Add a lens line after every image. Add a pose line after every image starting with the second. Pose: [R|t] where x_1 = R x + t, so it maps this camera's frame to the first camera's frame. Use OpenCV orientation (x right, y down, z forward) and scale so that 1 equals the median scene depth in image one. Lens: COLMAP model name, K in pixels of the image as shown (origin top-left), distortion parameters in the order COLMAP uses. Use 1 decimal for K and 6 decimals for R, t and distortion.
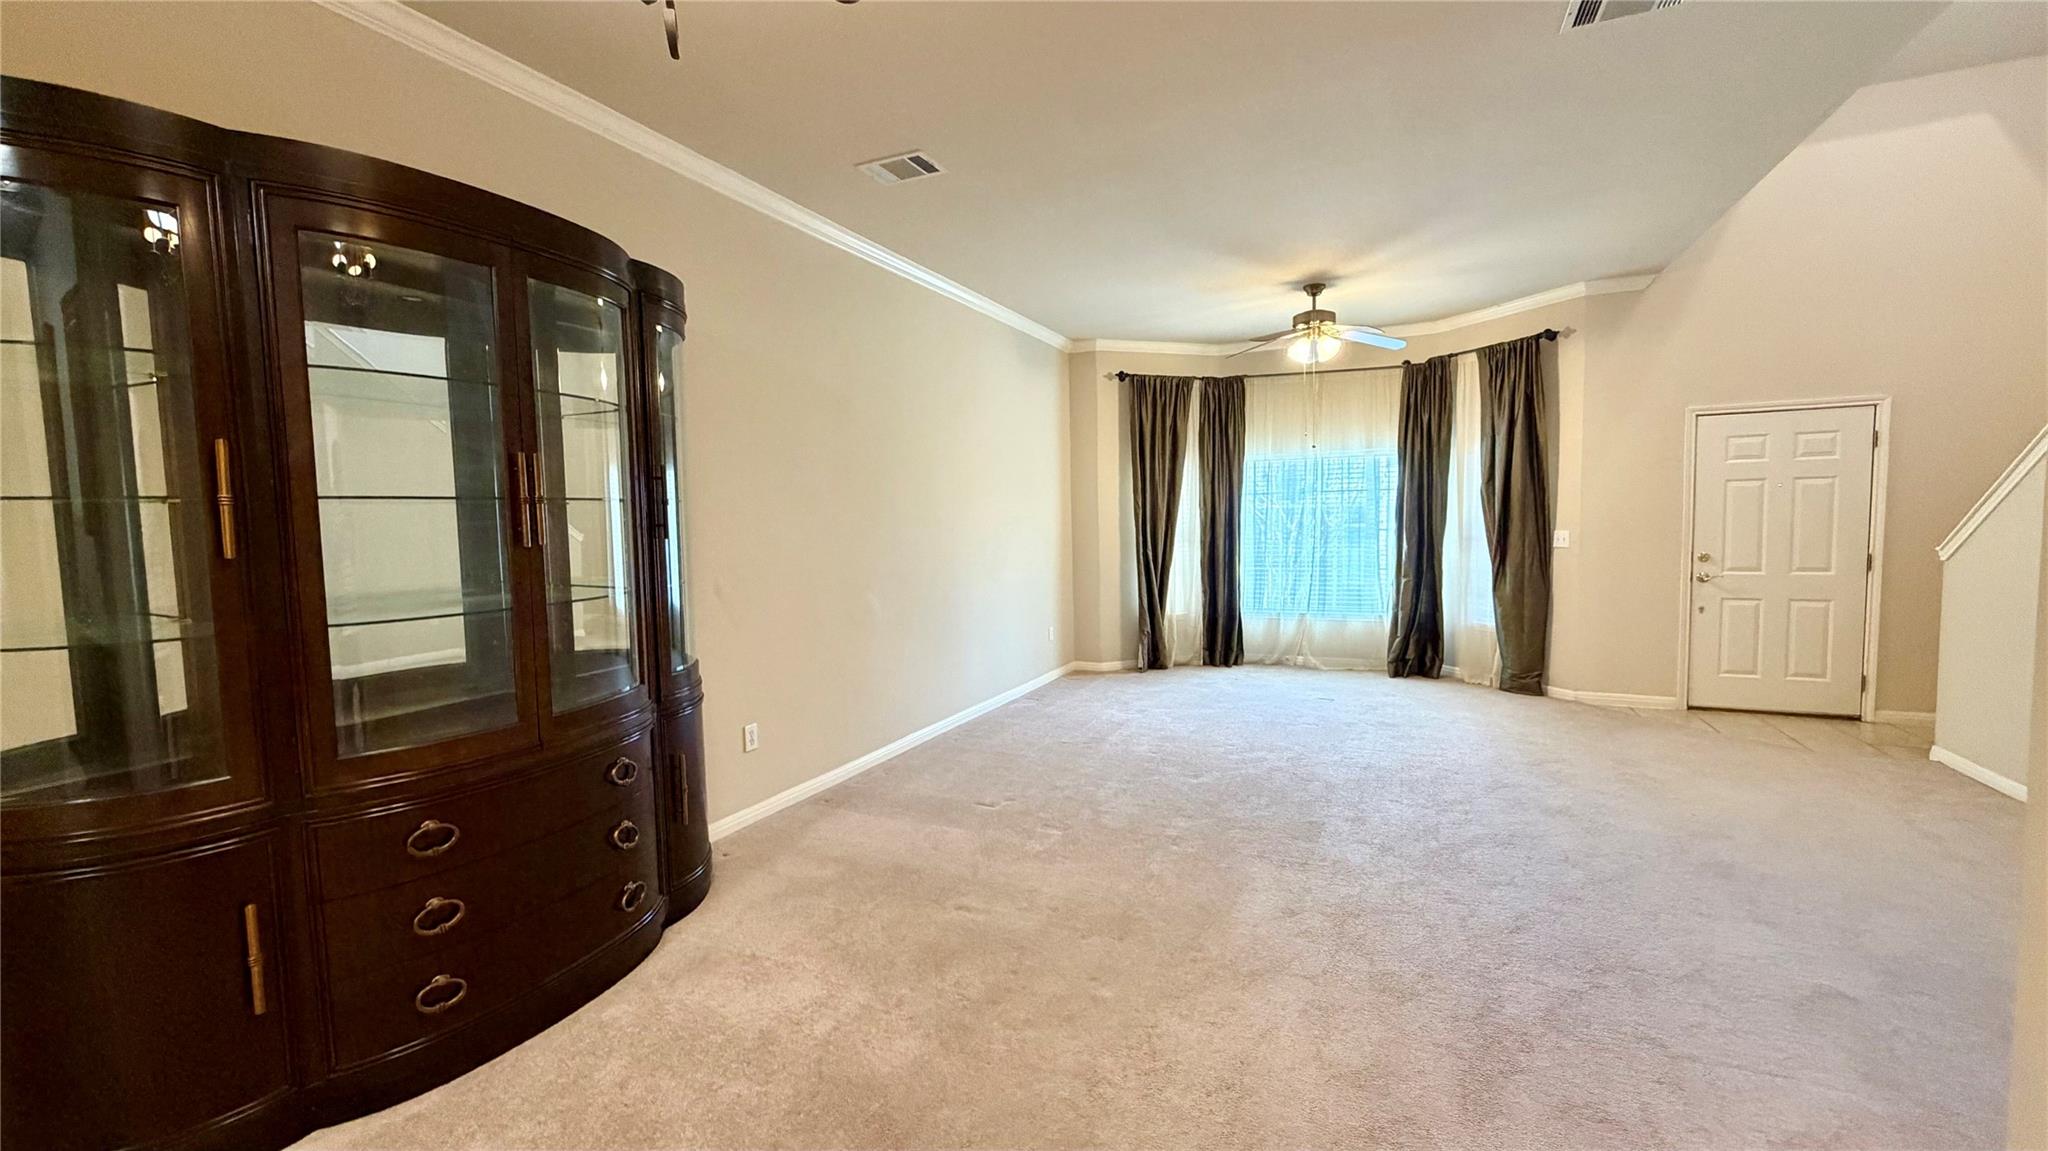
lens RADIAL K [[816.5, 0, 1011.6], [0, 816.5, 572.3], [0, 0, 1]] dist [-0.005087, 0.001569]
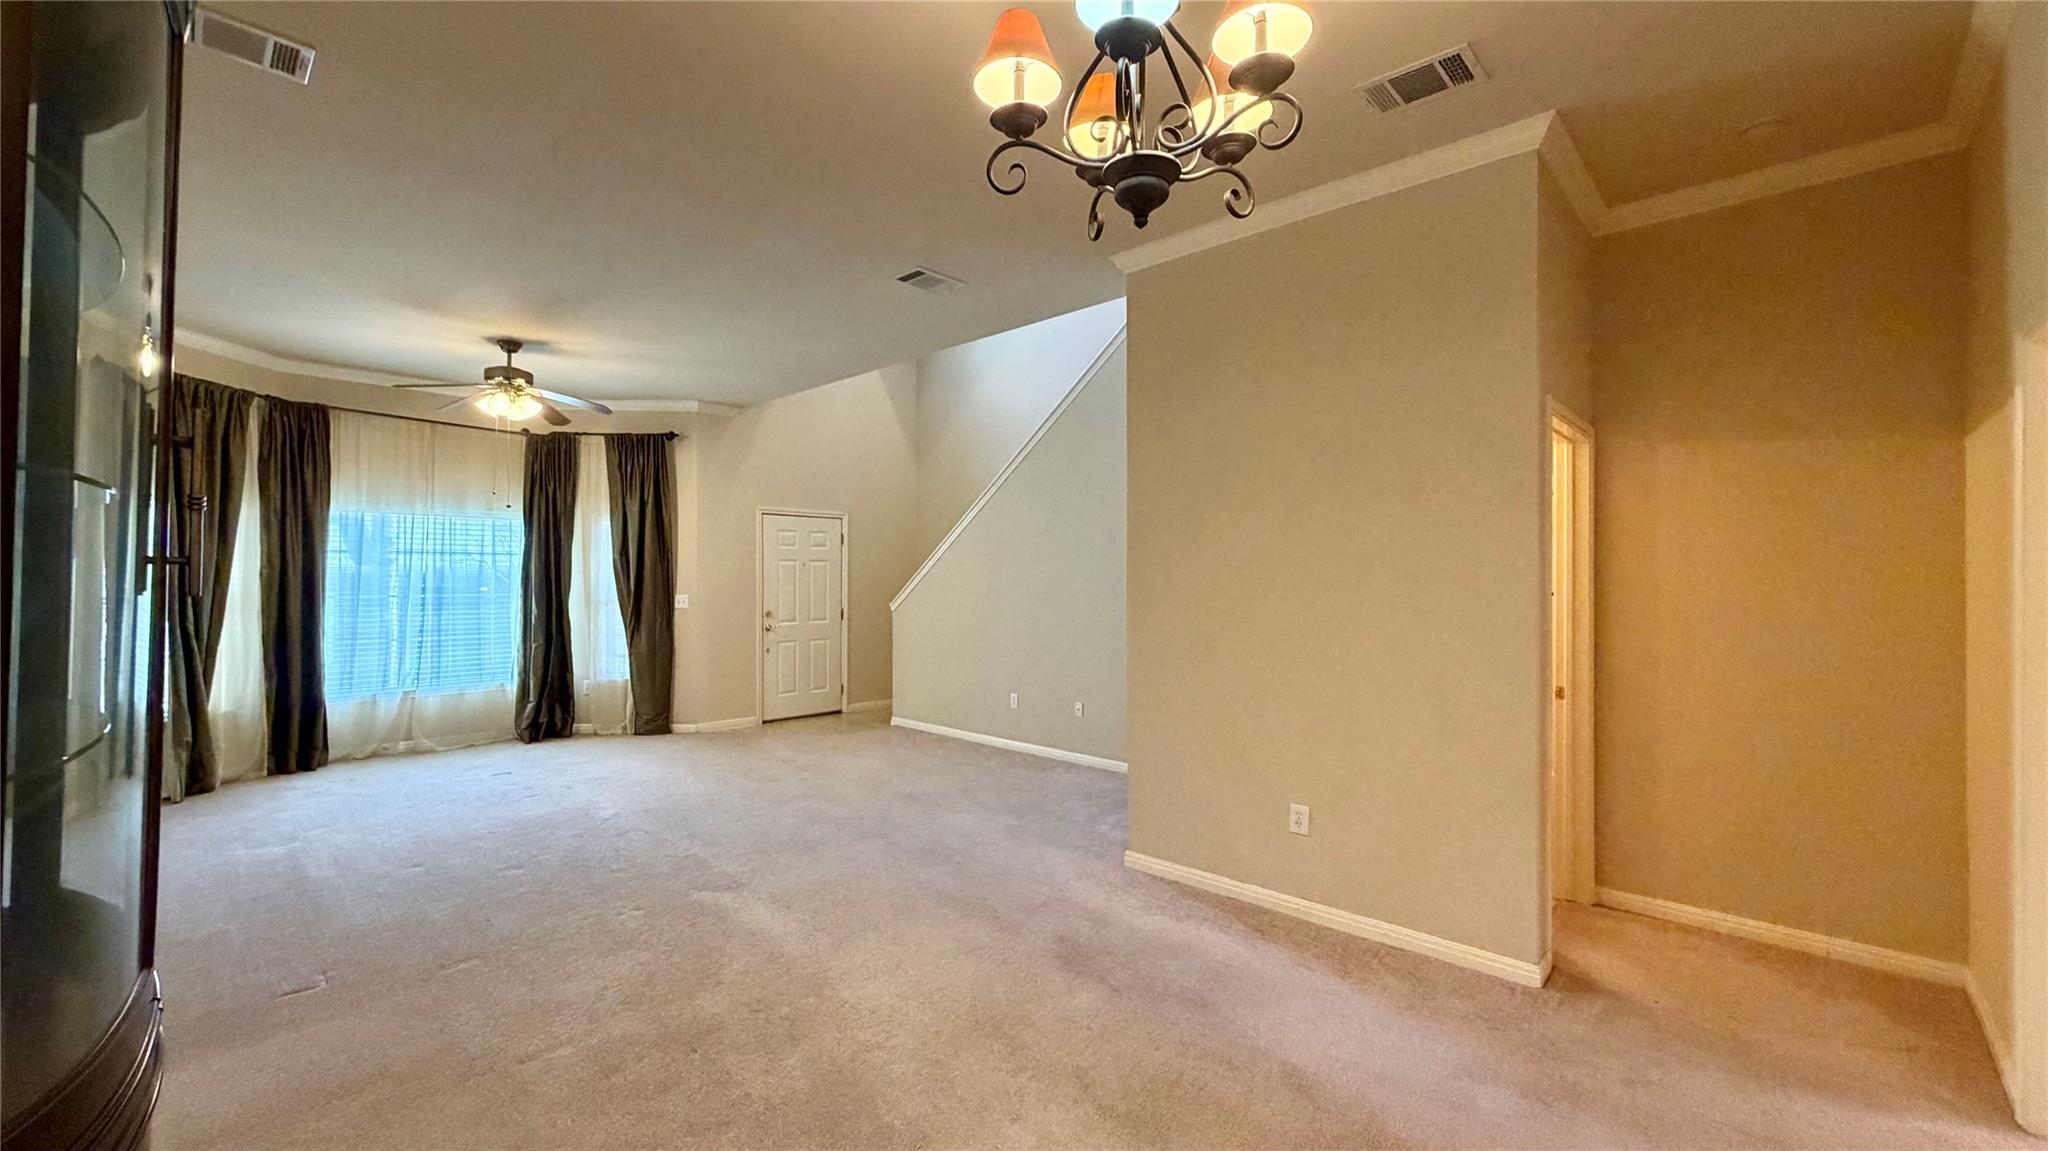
lens RADIAL K [[816.5, 0, 1016.3], [0, 816.5, 573.7], [0, 0, 1]] dist [-0.005087, 0.001569]
pose [[0.313136, 0.026724, 0.949332, -0.309510], [0.055515, 0.997380, -0.046388, 0.001935], [-0.948084, 0.067228, 0.310832, 0.124529]]
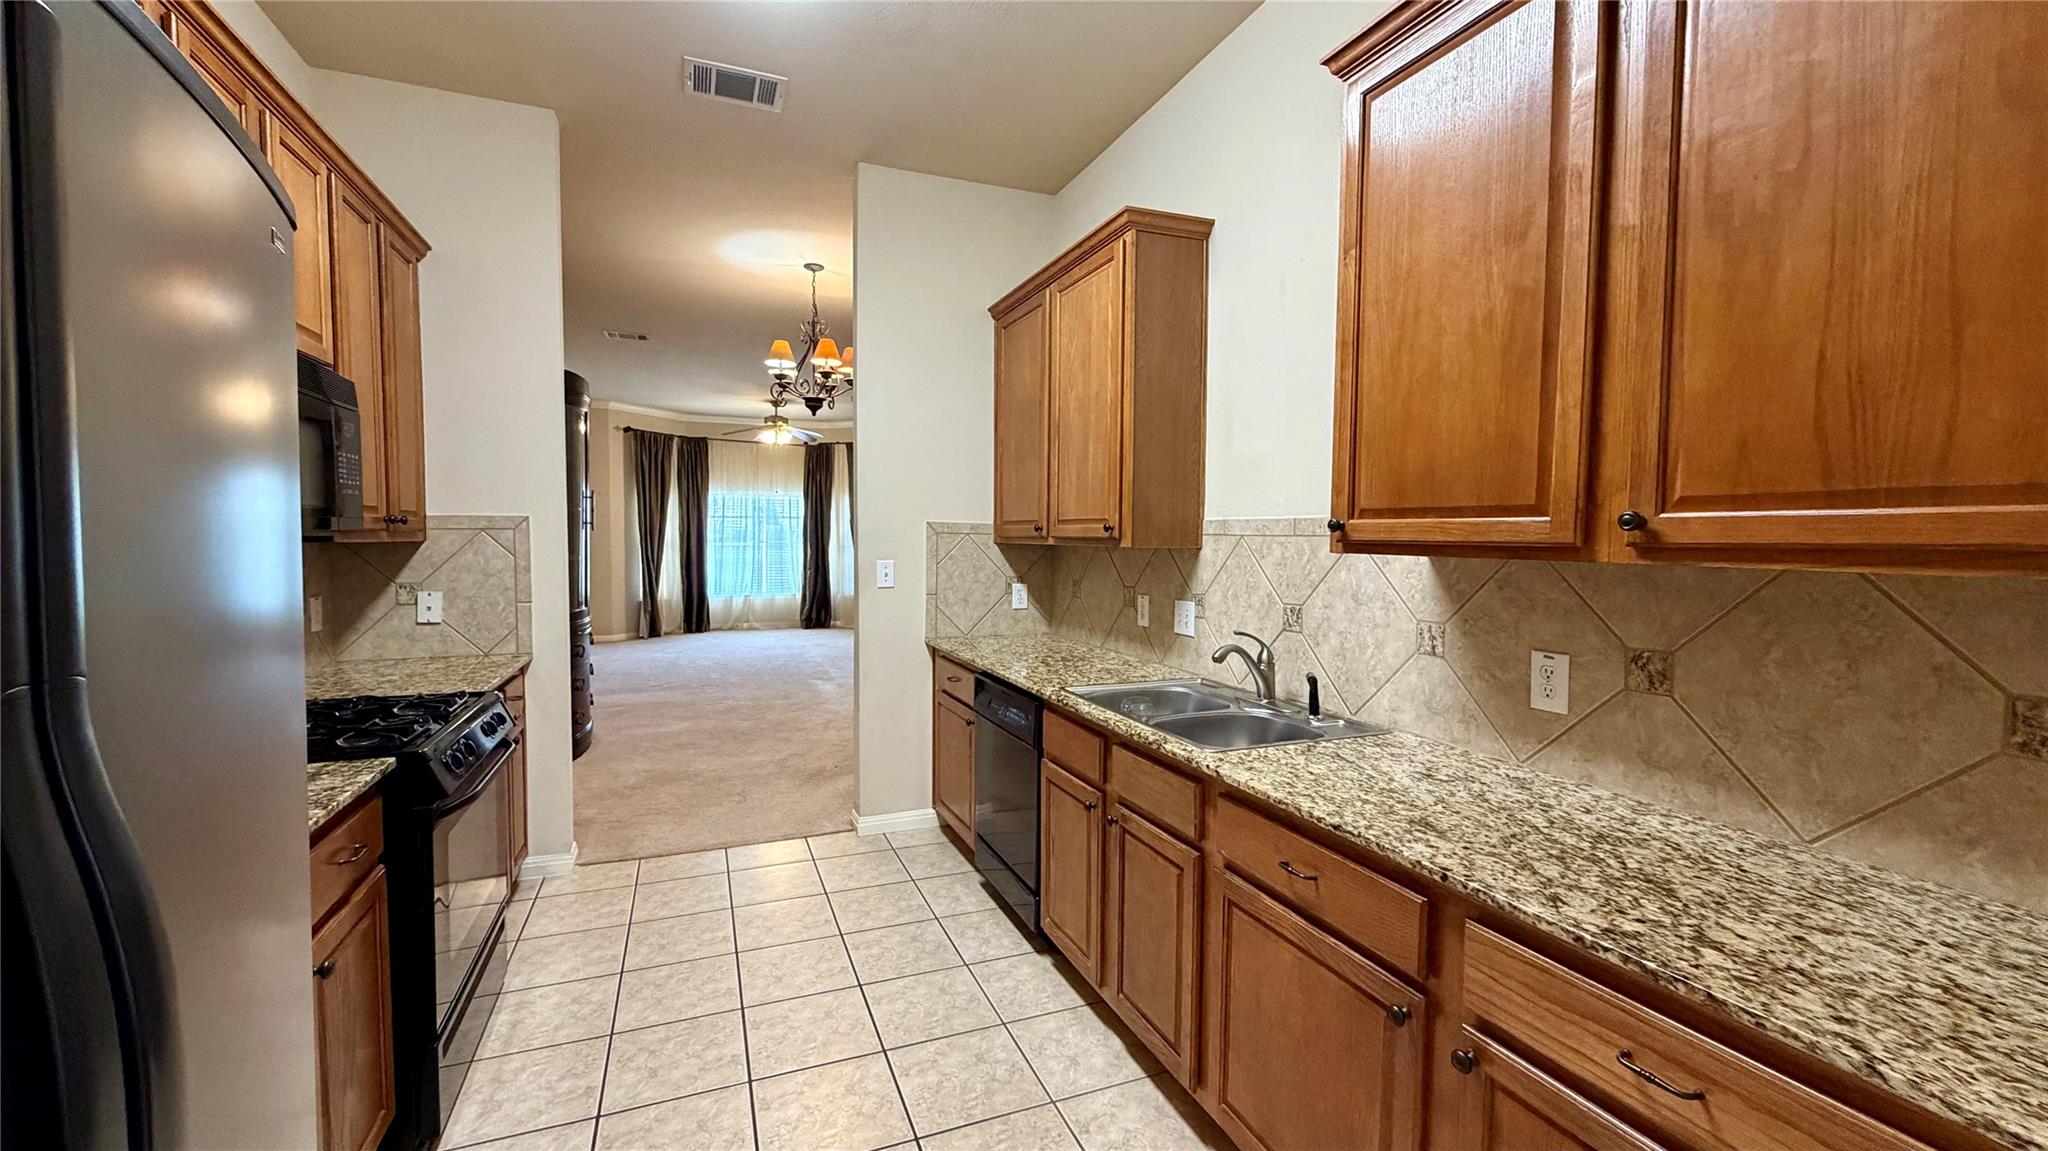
lens RADIAL K [[816.5, 0, 1014.5], [0, 816.5, 573.4], [0, 0, 1]] dist [-0.005087, 0.001569]
pose [[0.680306, -0.010376, 0.732855, -0.503438], [0.028878, 0.999503, -0.012657, 0.051160], [-0.732359, 0.029774, 0.680267, -0.497754]]
